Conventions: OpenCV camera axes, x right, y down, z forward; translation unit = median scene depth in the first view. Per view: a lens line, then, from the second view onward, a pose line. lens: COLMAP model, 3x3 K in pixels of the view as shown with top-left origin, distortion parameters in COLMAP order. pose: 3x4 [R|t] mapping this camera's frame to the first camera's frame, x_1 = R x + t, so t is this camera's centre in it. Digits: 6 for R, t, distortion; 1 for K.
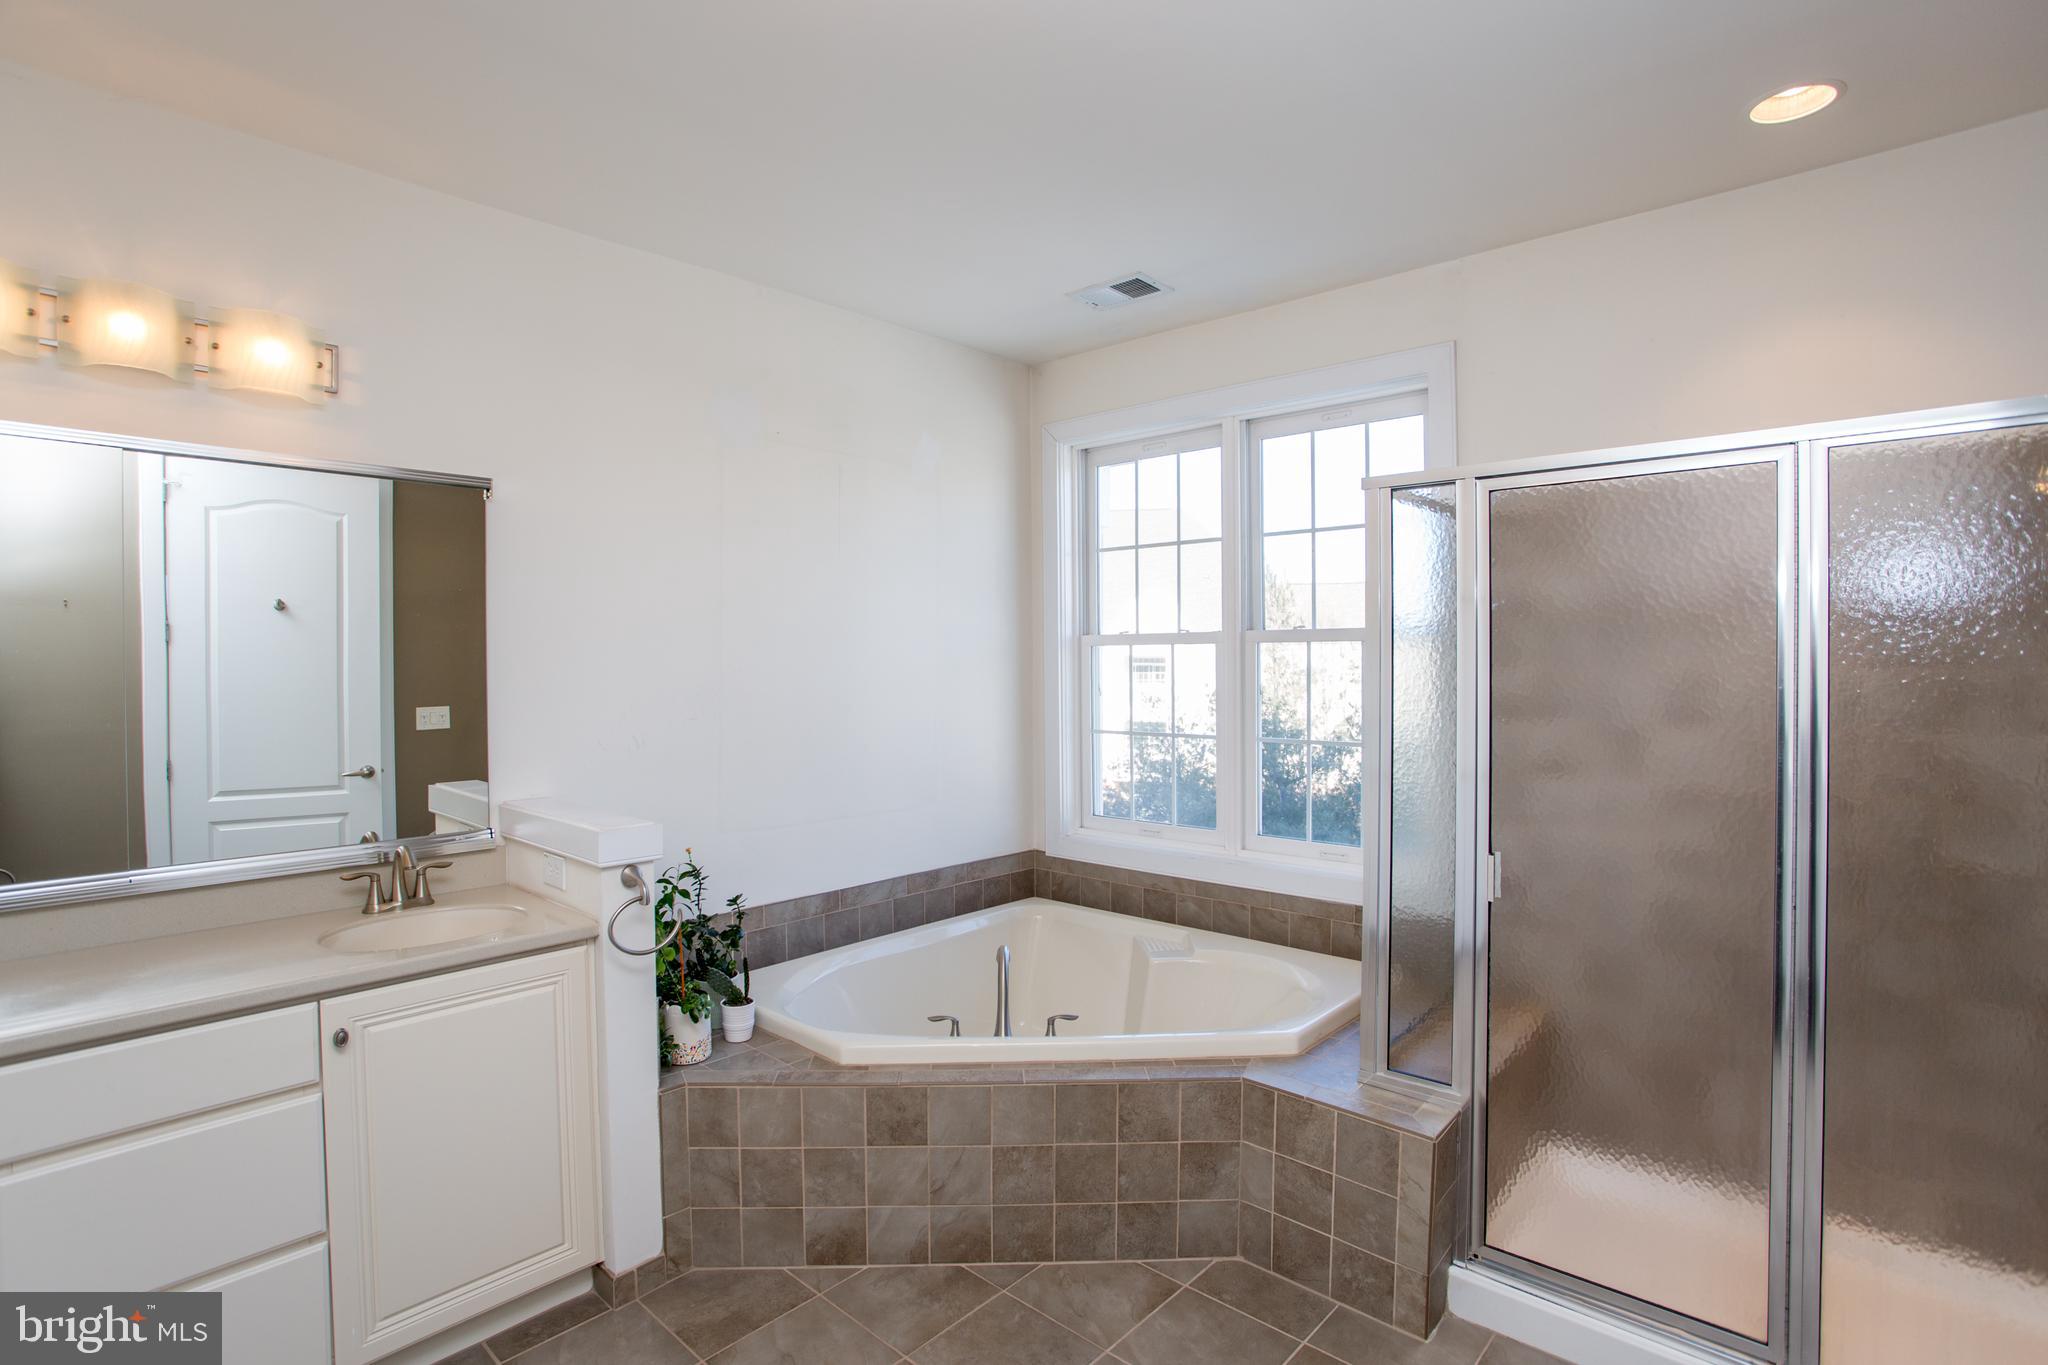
lens RADIAL K [[989.4, 0, 1019.7], [0, 989.4, 665.9], [0, 0, 1]] dist [-0.074904, 0.028031]
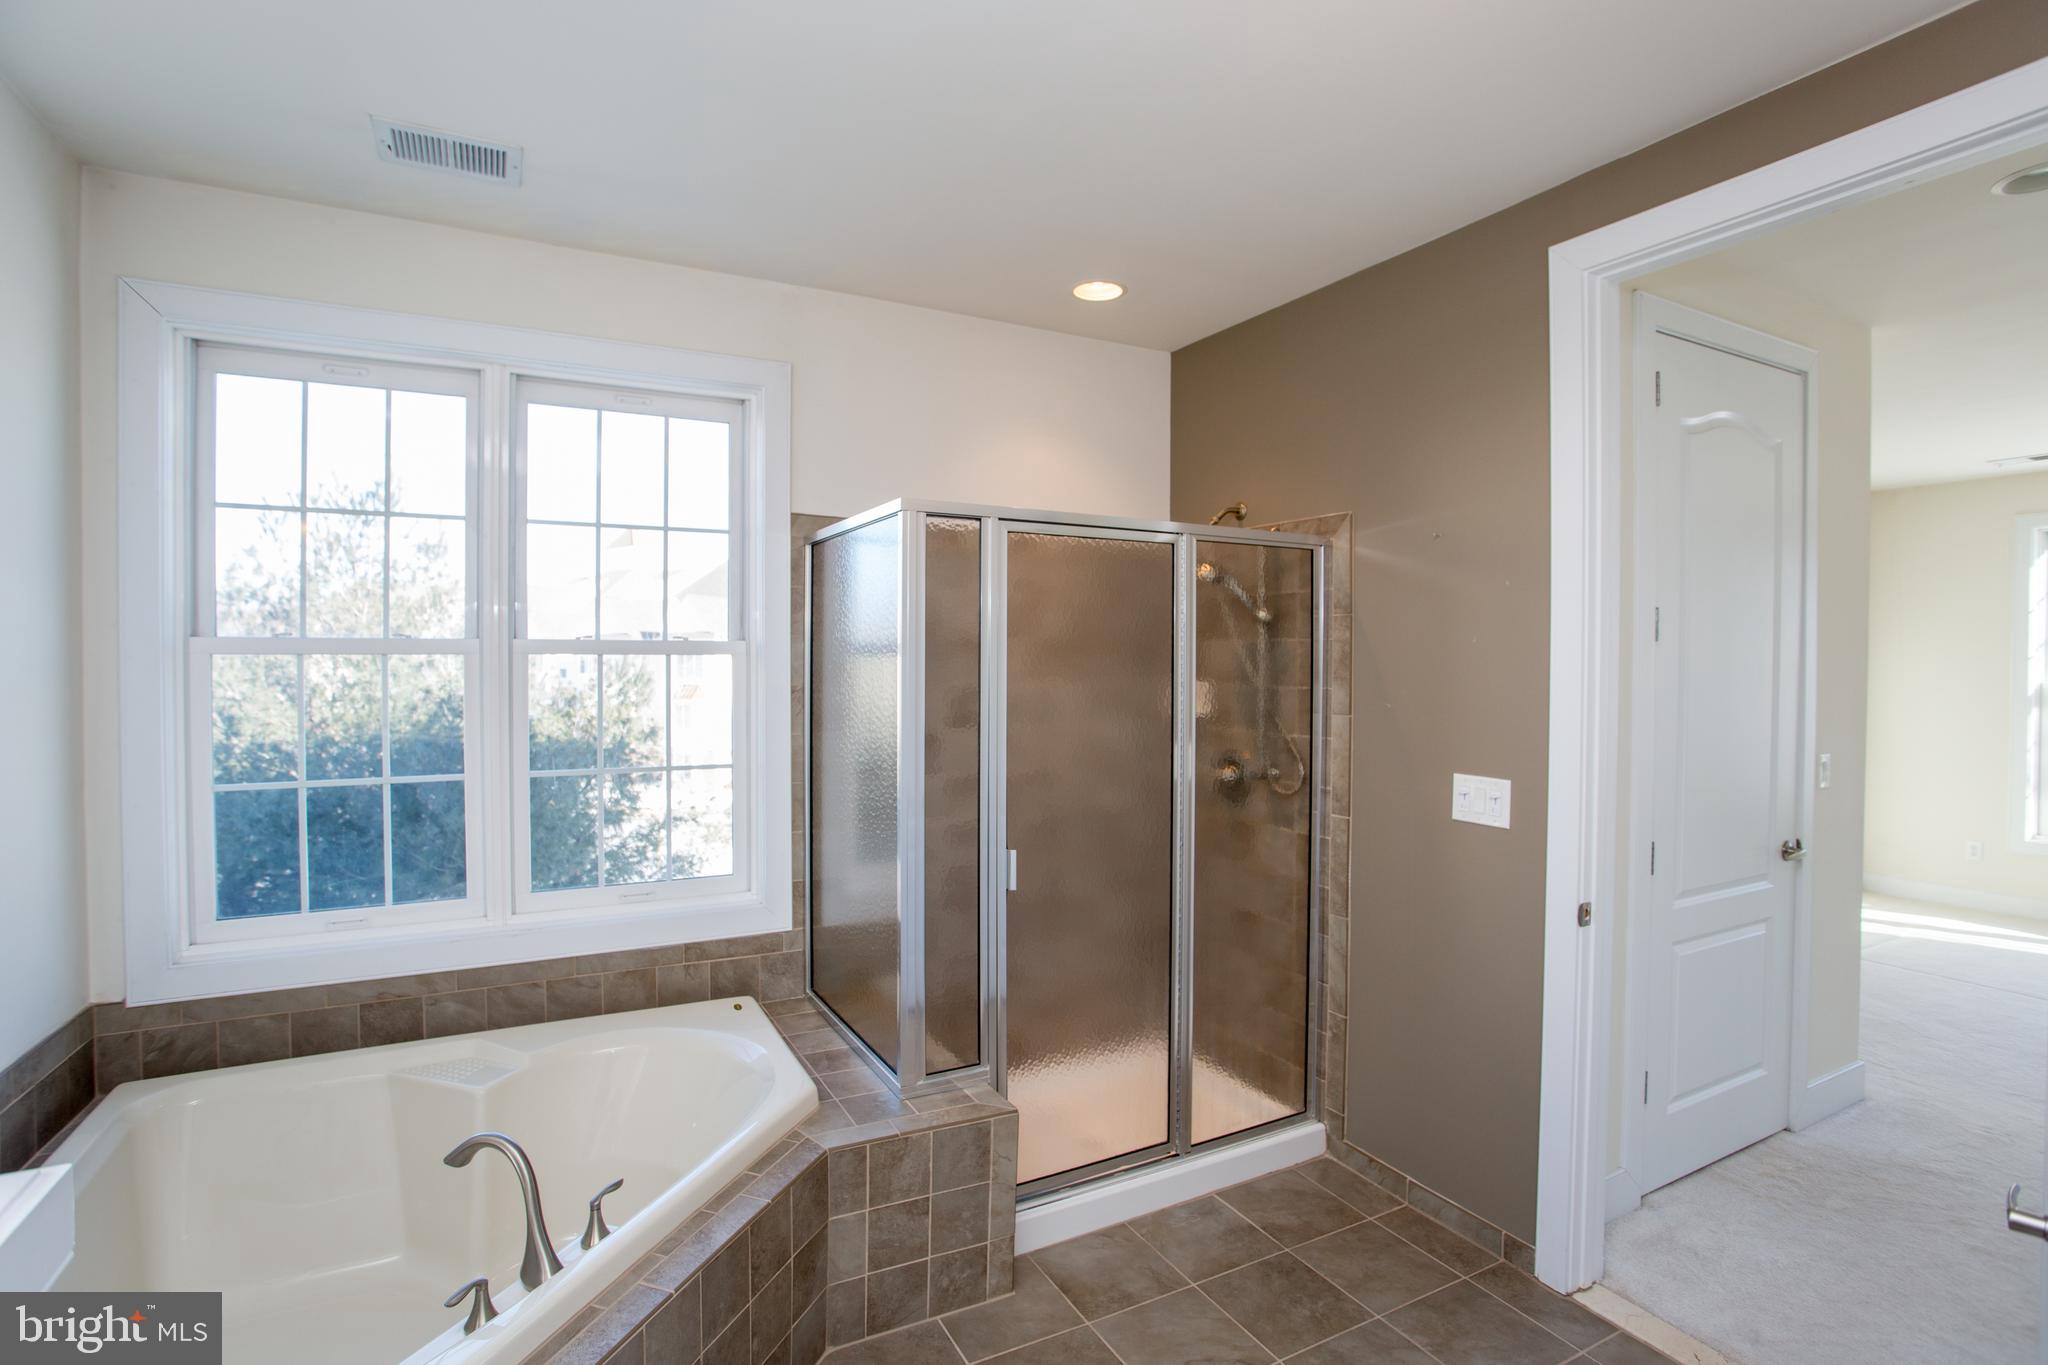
lens RADIAL K [[989.4, 0, 978.6], [0, 989.4, 674.1], [0, 0, 1]] dist [-0.074904, 0.028031]
pose [[0.358768, -0.004865, 0.933414, -0.528903], [0.002629, 0.999988, 0.004202, -0.014429], [-0.933423, 0.000946, 0.358776, 0.530604]]
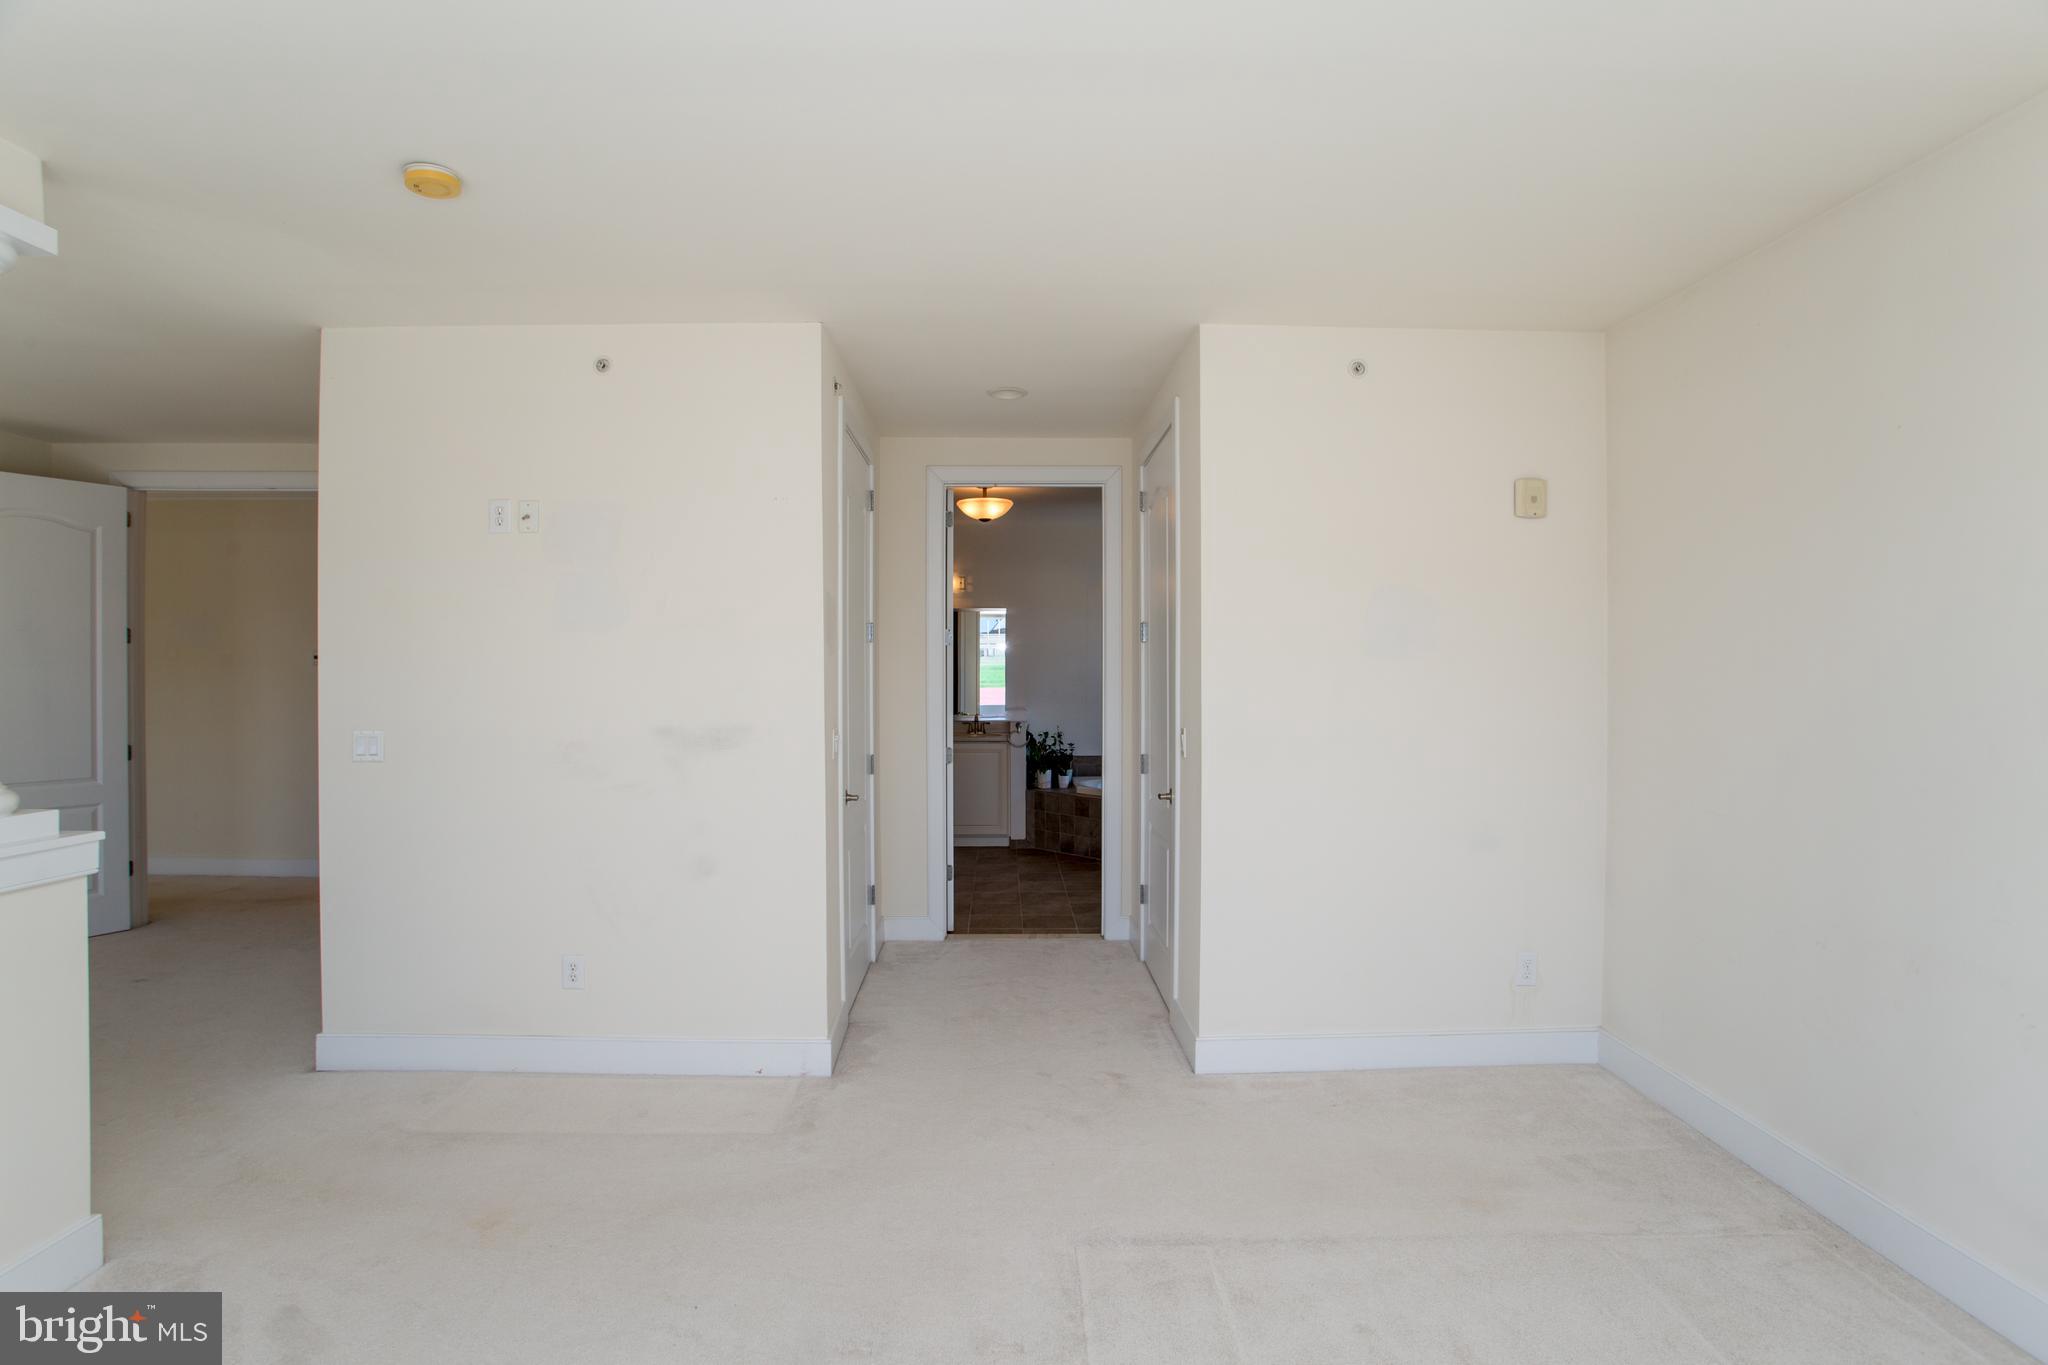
lens RADIAL K [[989.4, 0, 1025.8], [0, 989.4, 678.1], [0, 0, 1]] dist [-0.074904, 0.028031]
pose [[0.682337, 0.008220, -0.730992, 1.987186], [-0.006887, 0.999965, 0.004816, 0.024890], [0.731006, 0.001748, 0.682369, -1.262575]]
